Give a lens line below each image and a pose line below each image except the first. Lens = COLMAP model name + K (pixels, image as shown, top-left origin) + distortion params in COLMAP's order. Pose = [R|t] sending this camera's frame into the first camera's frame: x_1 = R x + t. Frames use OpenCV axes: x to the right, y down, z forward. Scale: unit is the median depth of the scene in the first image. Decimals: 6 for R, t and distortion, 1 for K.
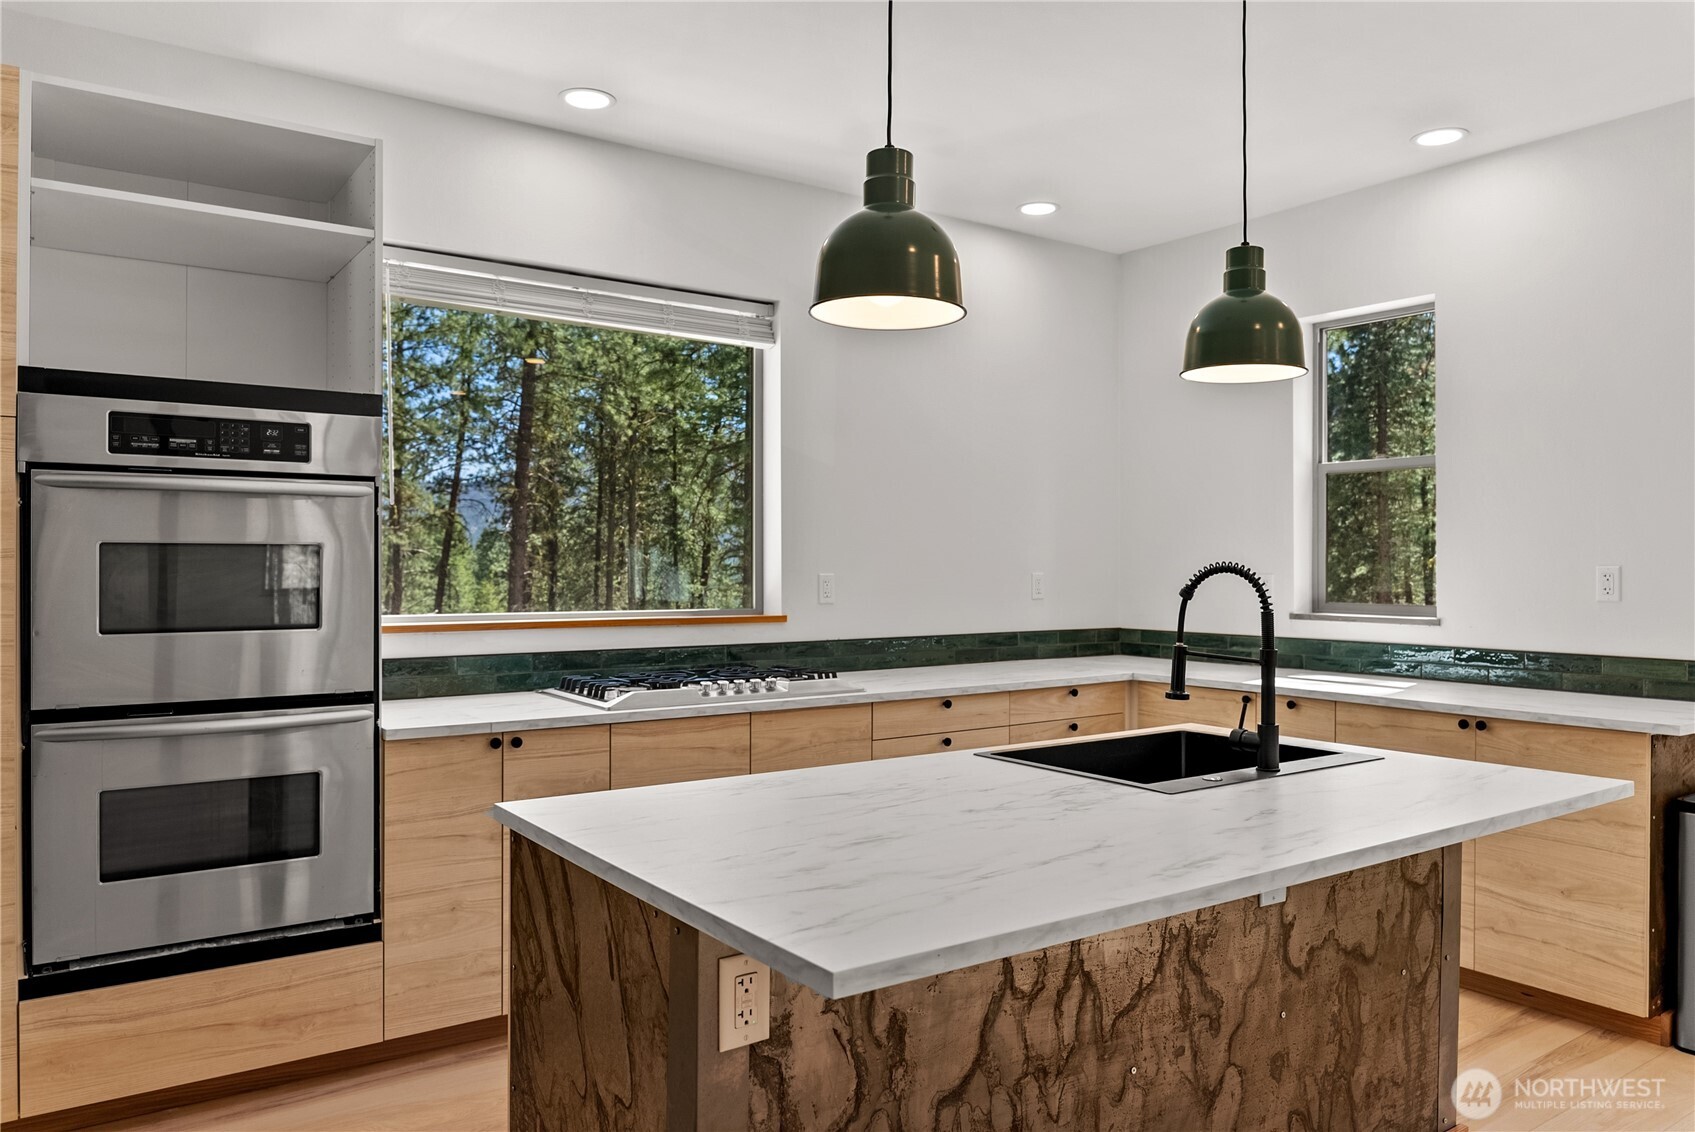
lens RADIAL K [[1184.2, 0, 847.0], [0, 1184.2, 562.5], [0, 0, 1]] dist [-0.002363, -0.000981]
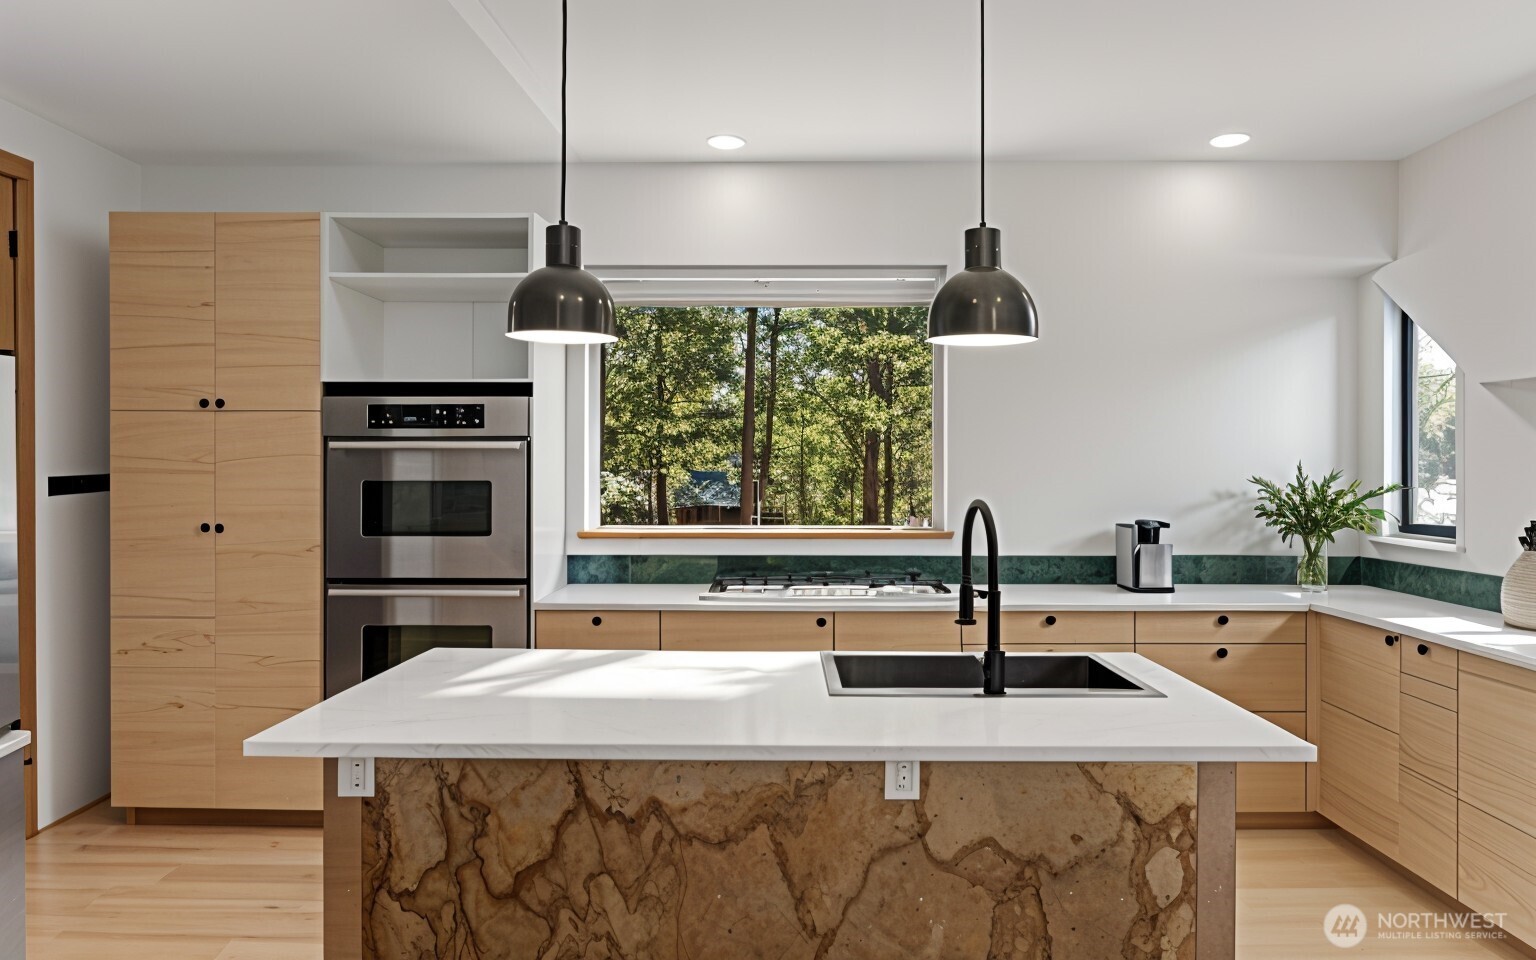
lens RADIAL K [[1057.2, 0, 755.8], [0, 1057.2, 482.3], [0, 0, 1]] dist [0.025451, -0.001484]
pose [[0.836165, 0.008418, -0.548413, 0.803465], [-0.001869, 0.999920, 0.012499, -0.041000], [0.548474, -0.009426, 0.836114, 0.030215]]
